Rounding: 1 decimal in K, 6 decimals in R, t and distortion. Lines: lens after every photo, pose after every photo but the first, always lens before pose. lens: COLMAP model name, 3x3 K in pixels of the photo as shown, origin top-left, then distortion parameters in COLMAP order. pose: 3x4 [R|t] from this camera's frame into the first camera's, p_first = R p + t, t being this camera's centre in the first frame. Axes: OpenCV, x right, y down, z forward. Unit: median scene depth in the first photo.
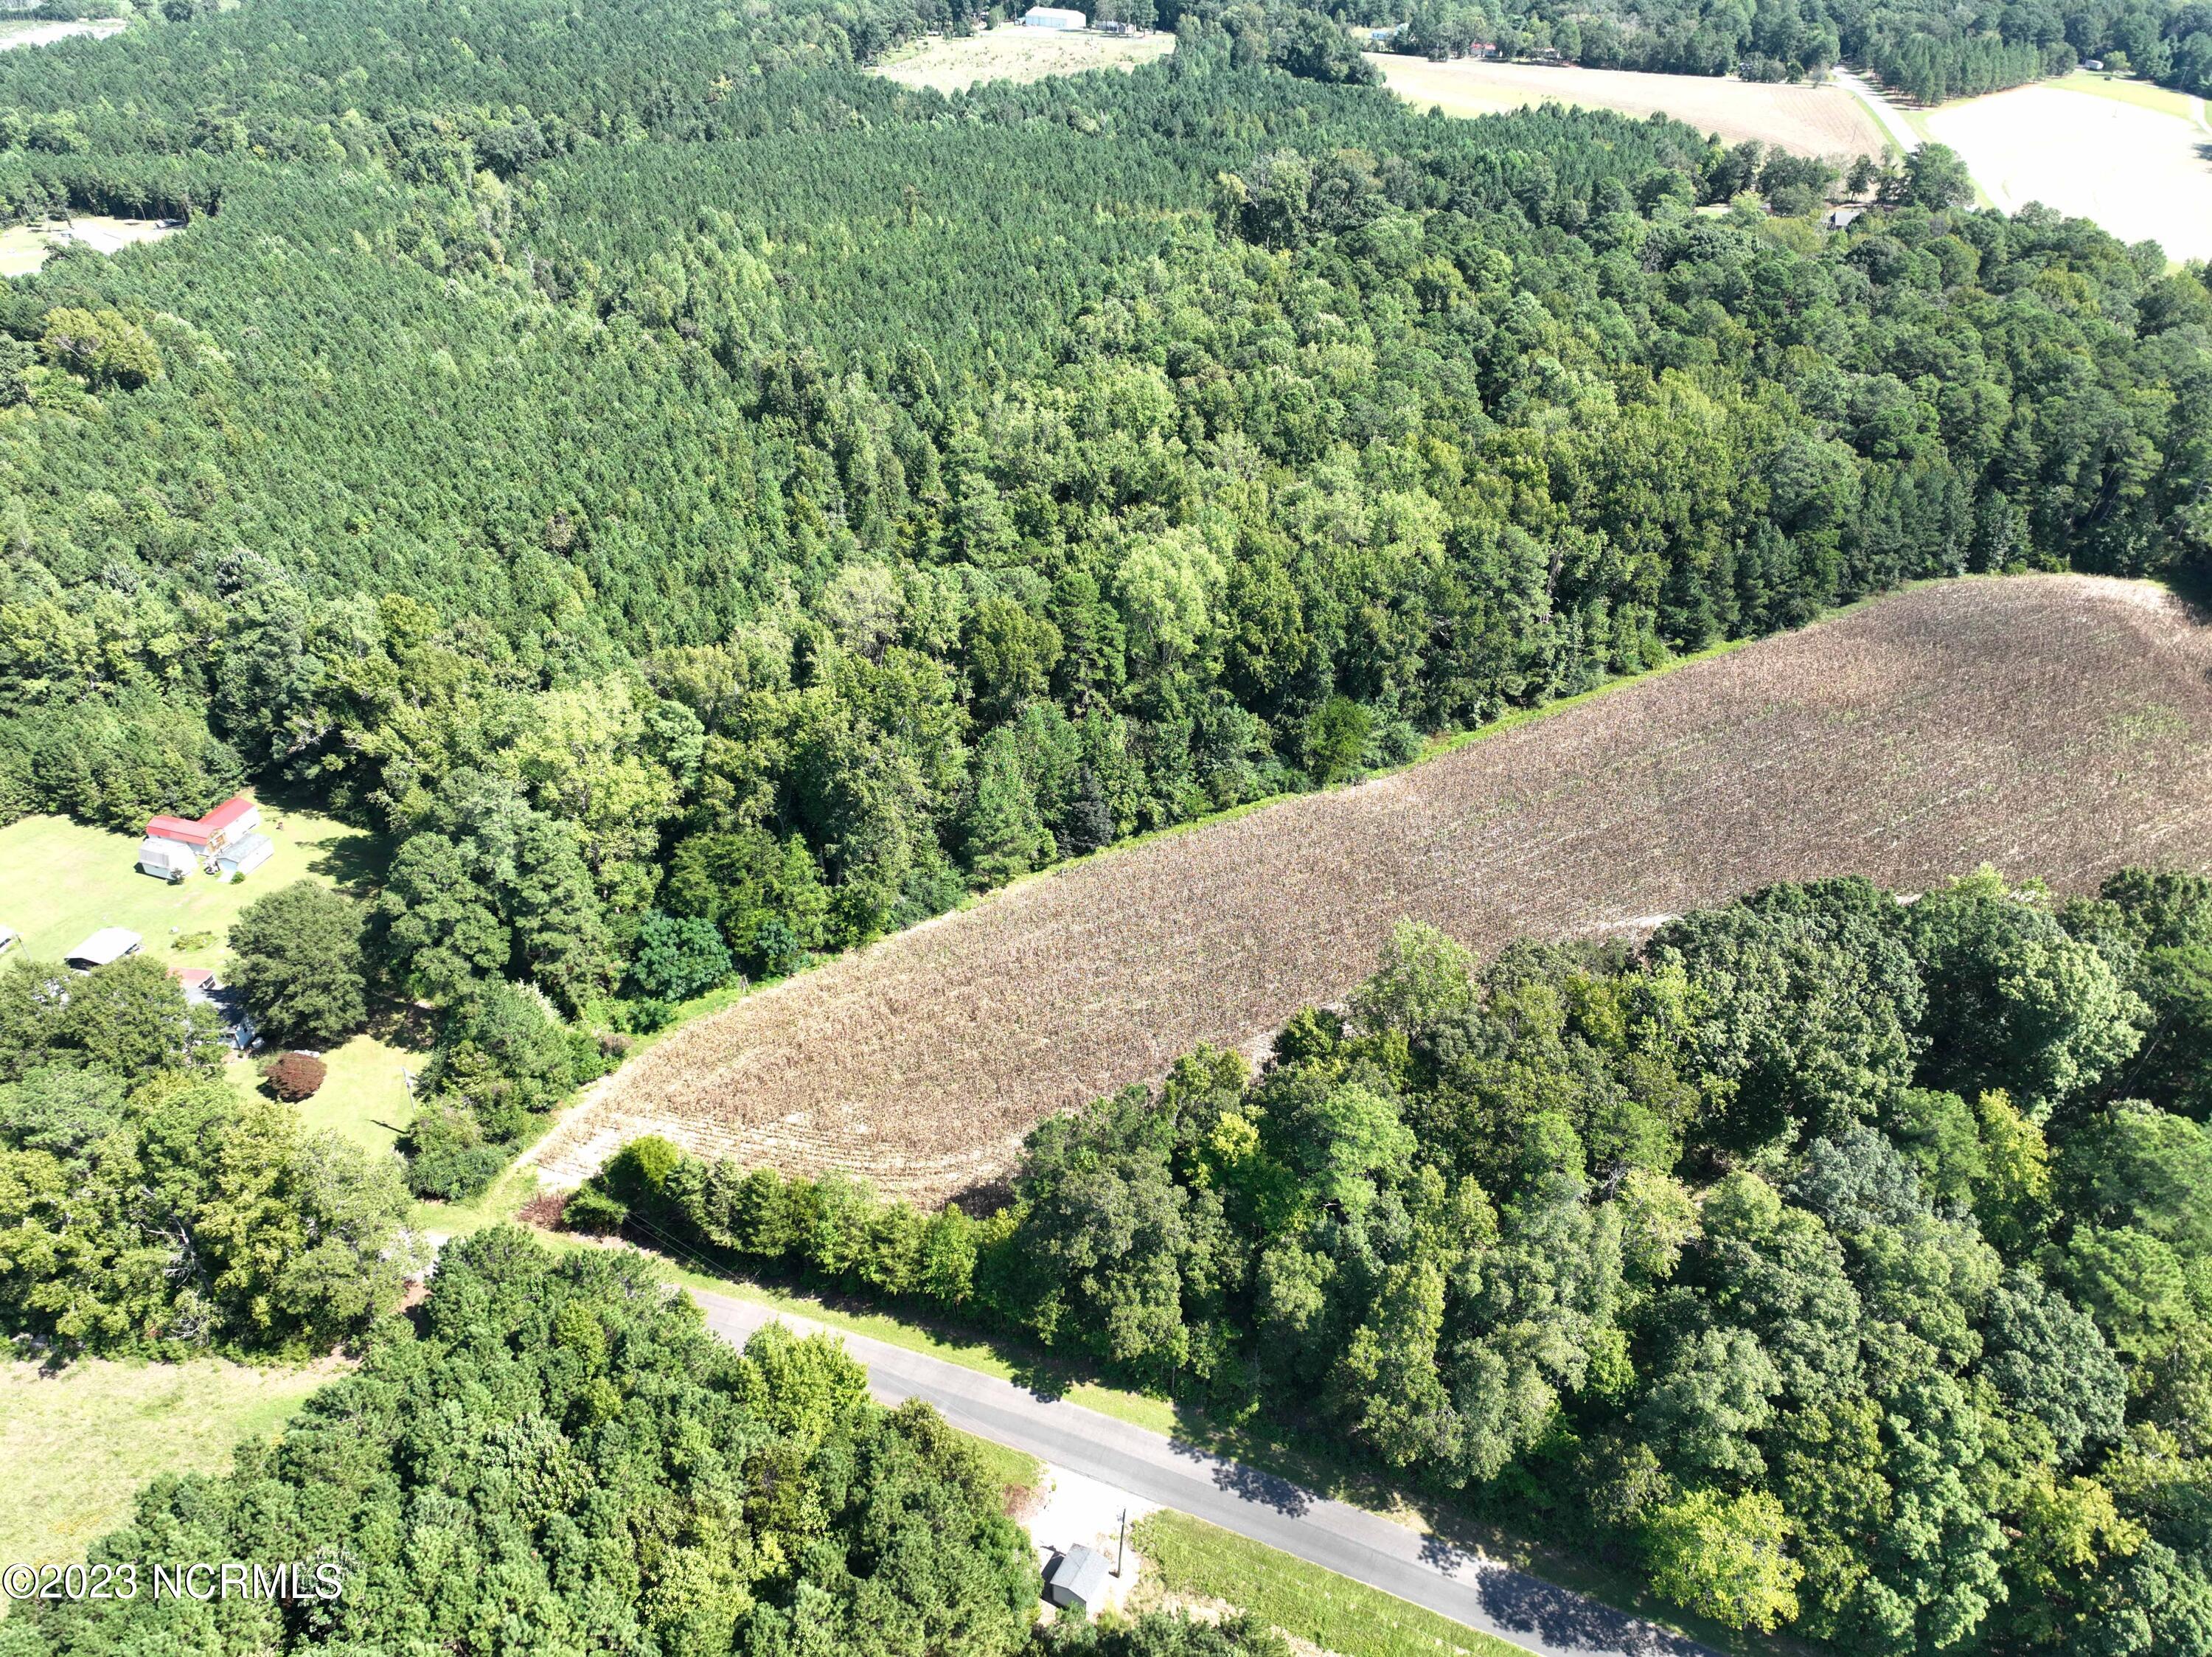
lens RADIAL K [[1554.9, 0, 1102.0], [0, 1554.9, 822.2], [0, 0, 1]] dist [-0.005101, 0.027646]
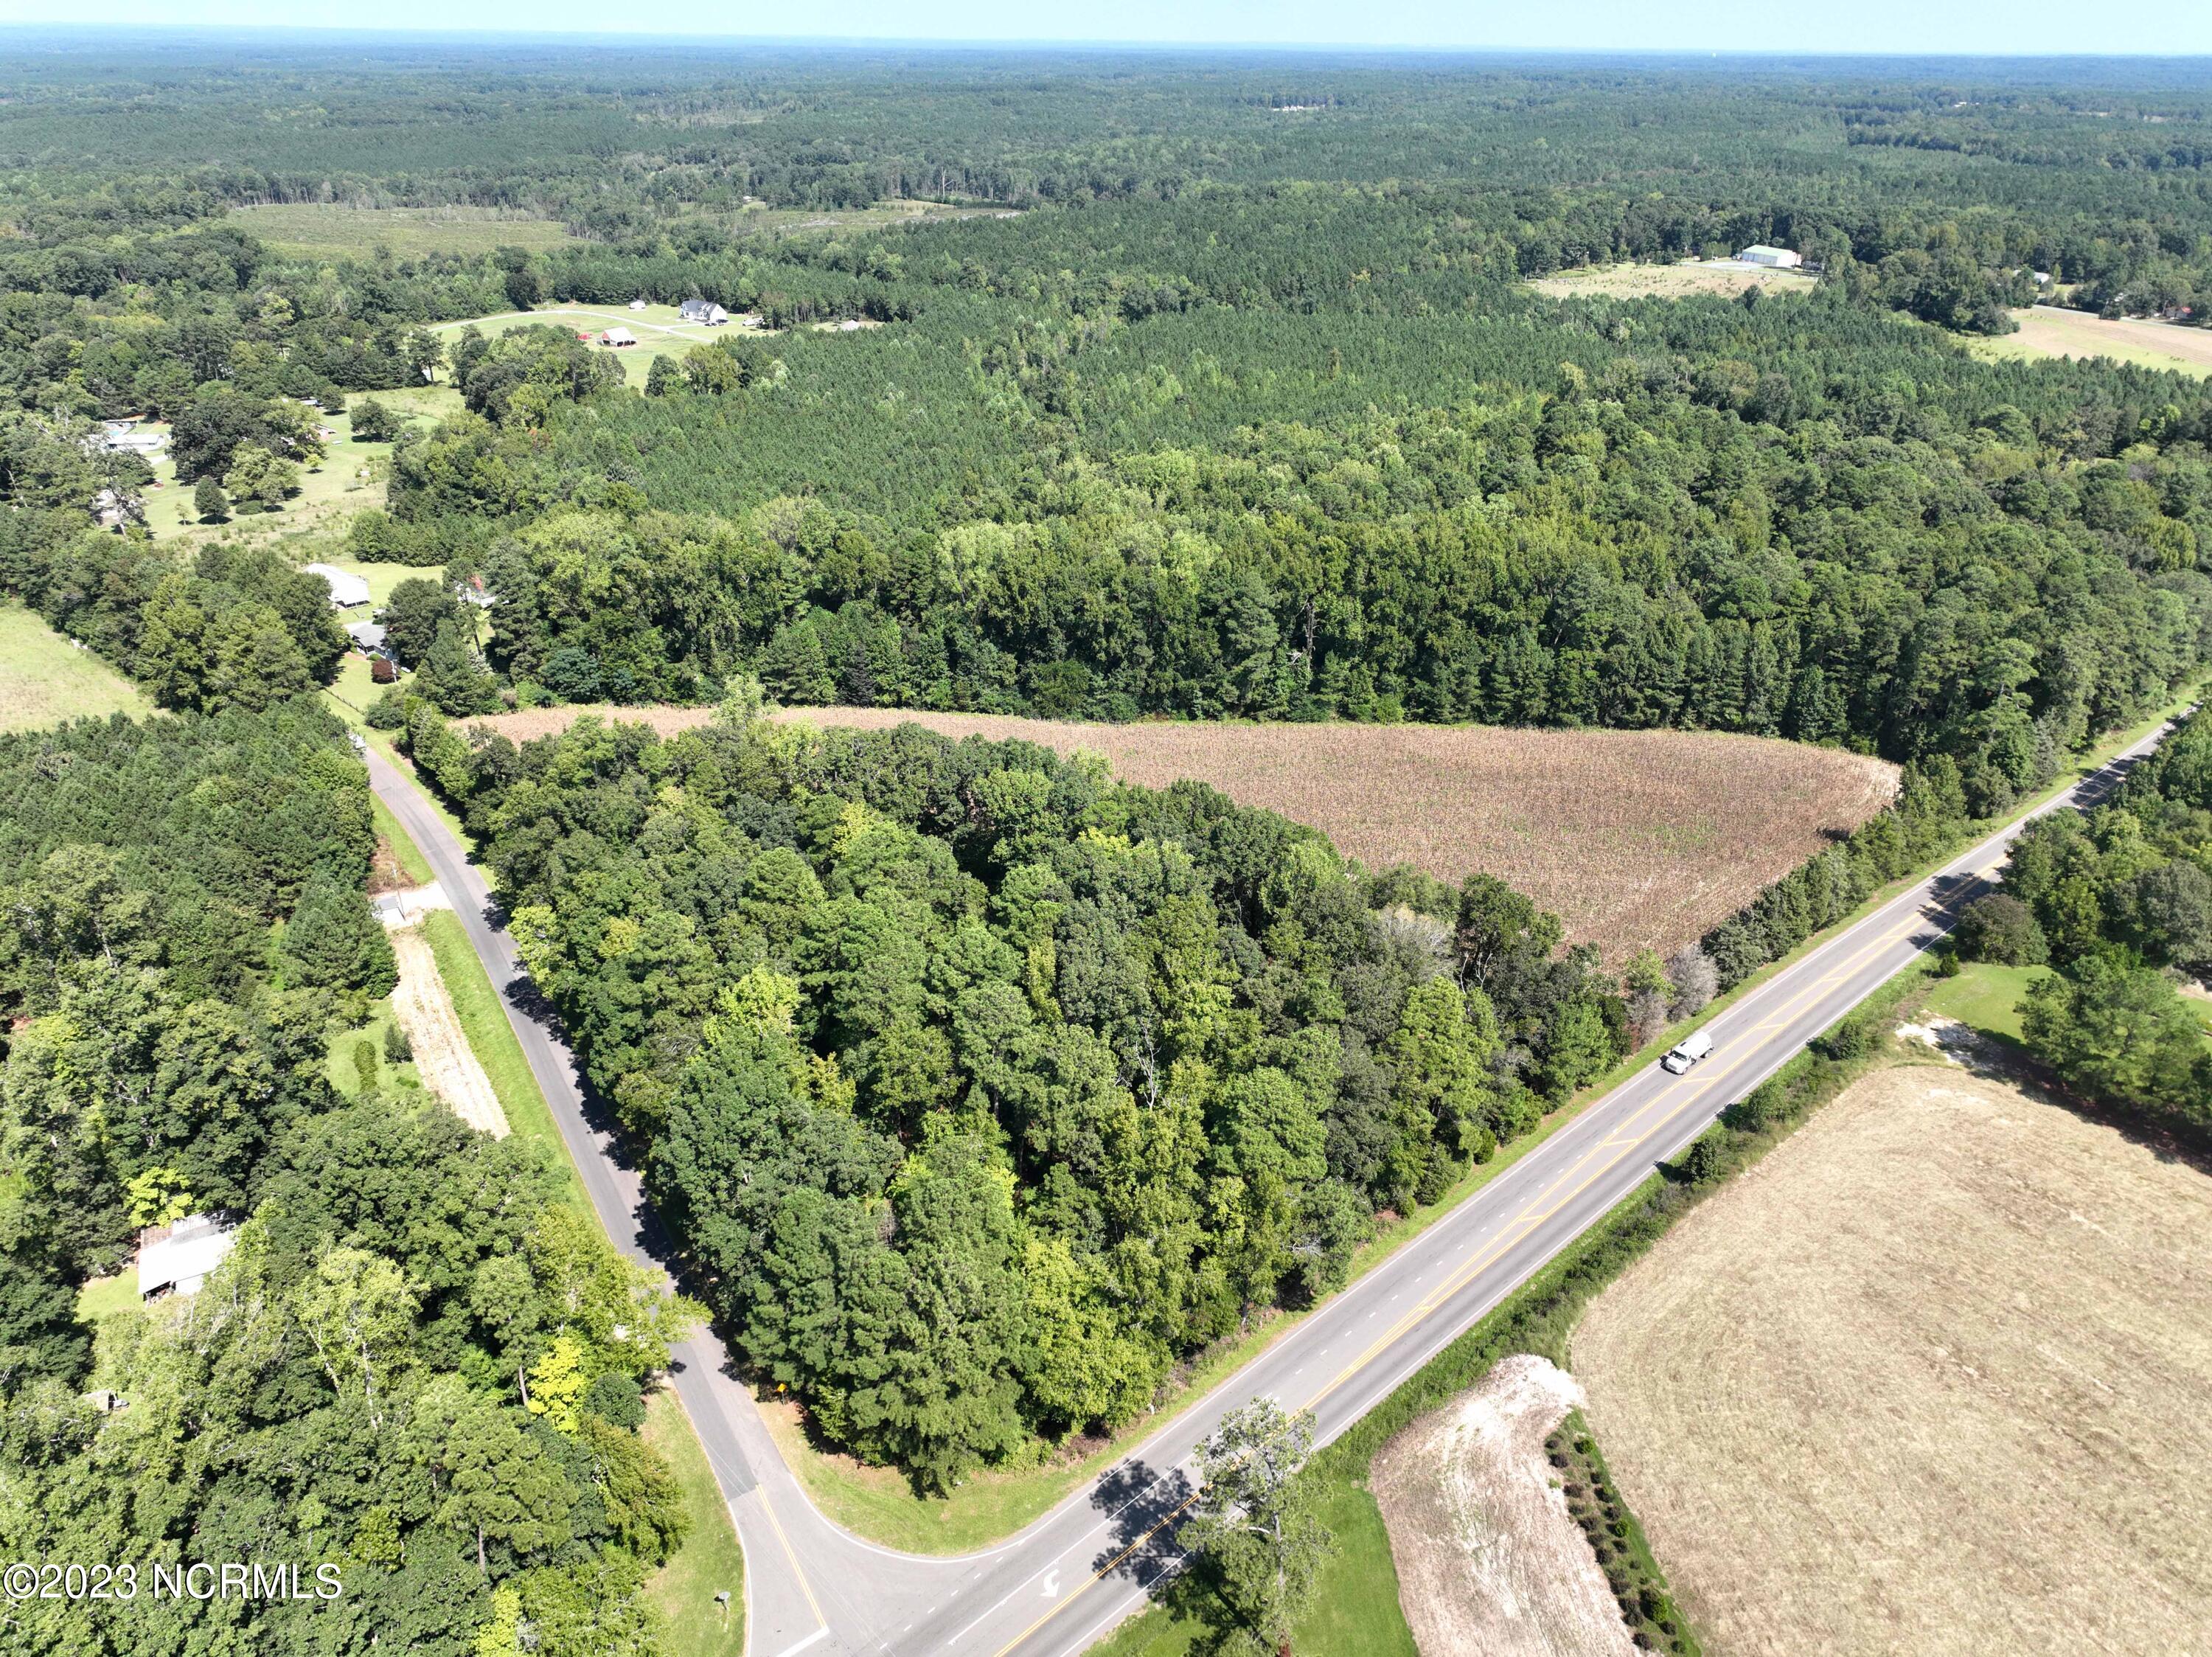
lens RADIAL K [[1569.5, 0, 1103.2], [0, 1569.5, 823.0], [0, 0, 1]] dist [0.003379, 0.008306]
pose [[0.822368, 0.250806, -0.510693, 0.779358], [-0.315353, 0.948034, -0.042225, 0.091054], [0.473564, 0.195774, 0.858726, -0.133006]]
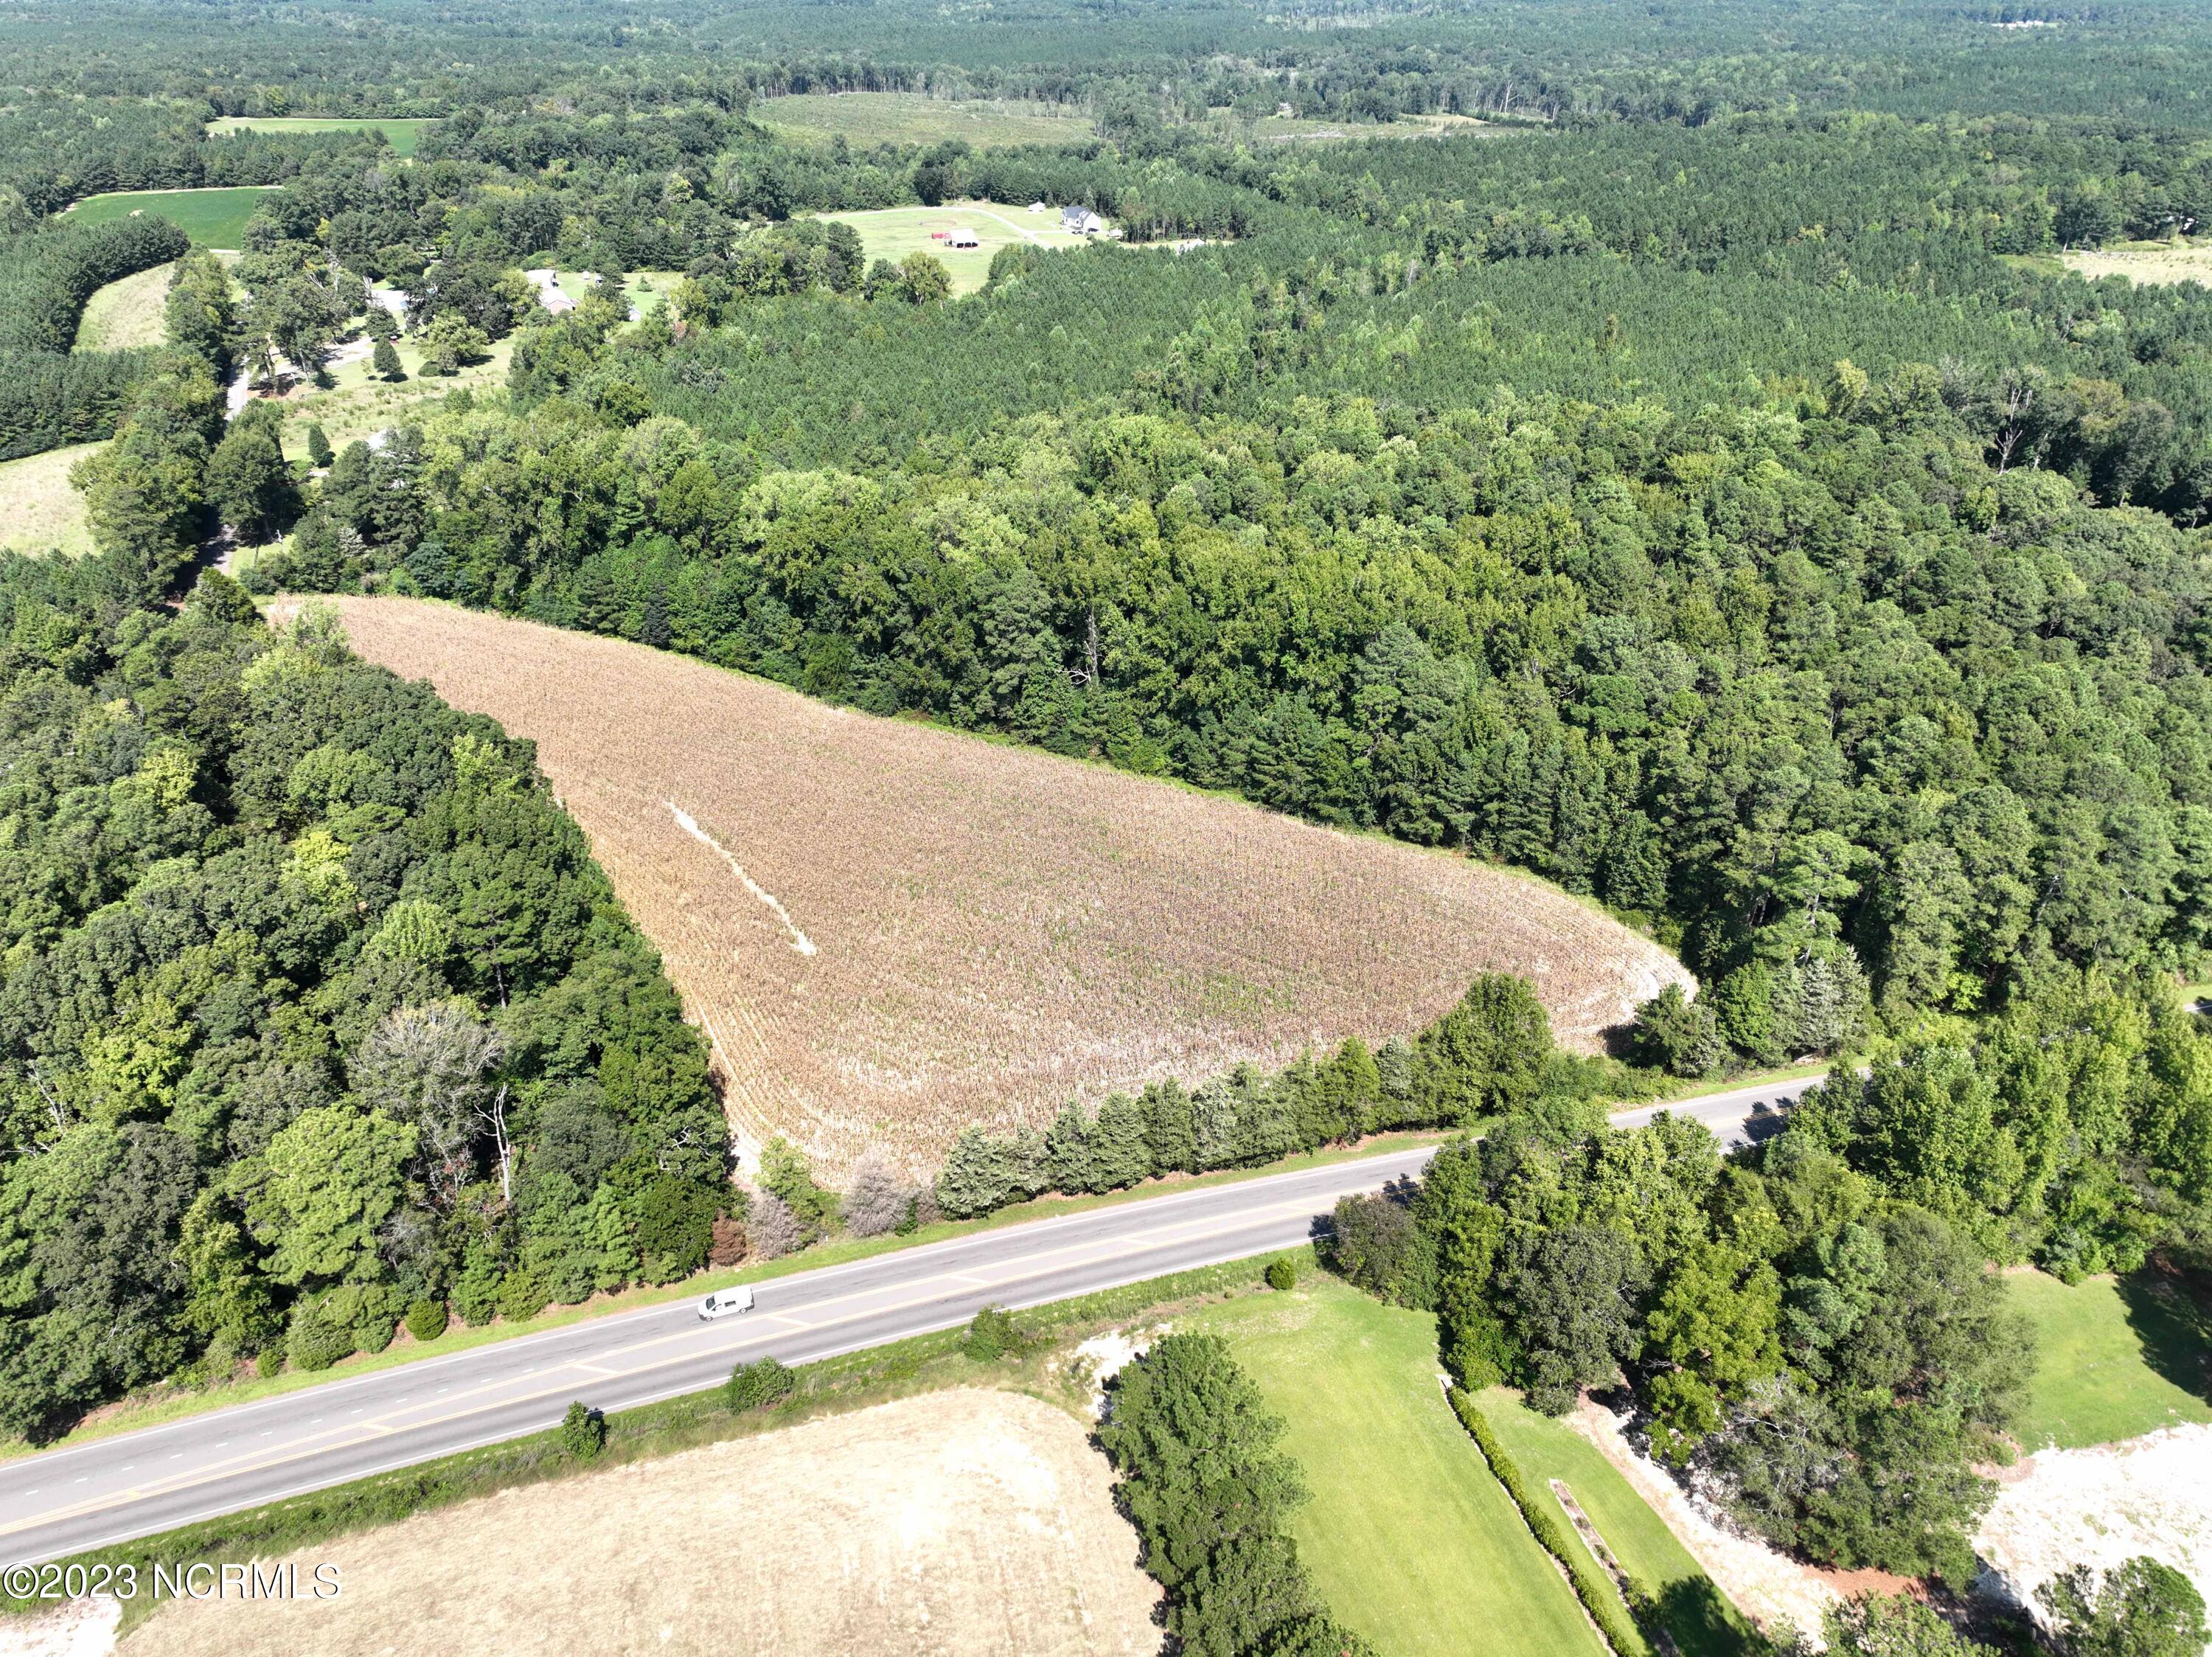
lens RADIAL K [[1571.5, 0, 1110.6], [0, 1571.5, 821.0], [0, 0, 1]] dist [0.003302, 0.016277]
pose [[0.518894, 0.419035, -0.745089, 1.067195], [-0.482672, 0.862998, 0.149205, -0.207880], [0.705532, 0.282212, 0.650062, 0.322049]]
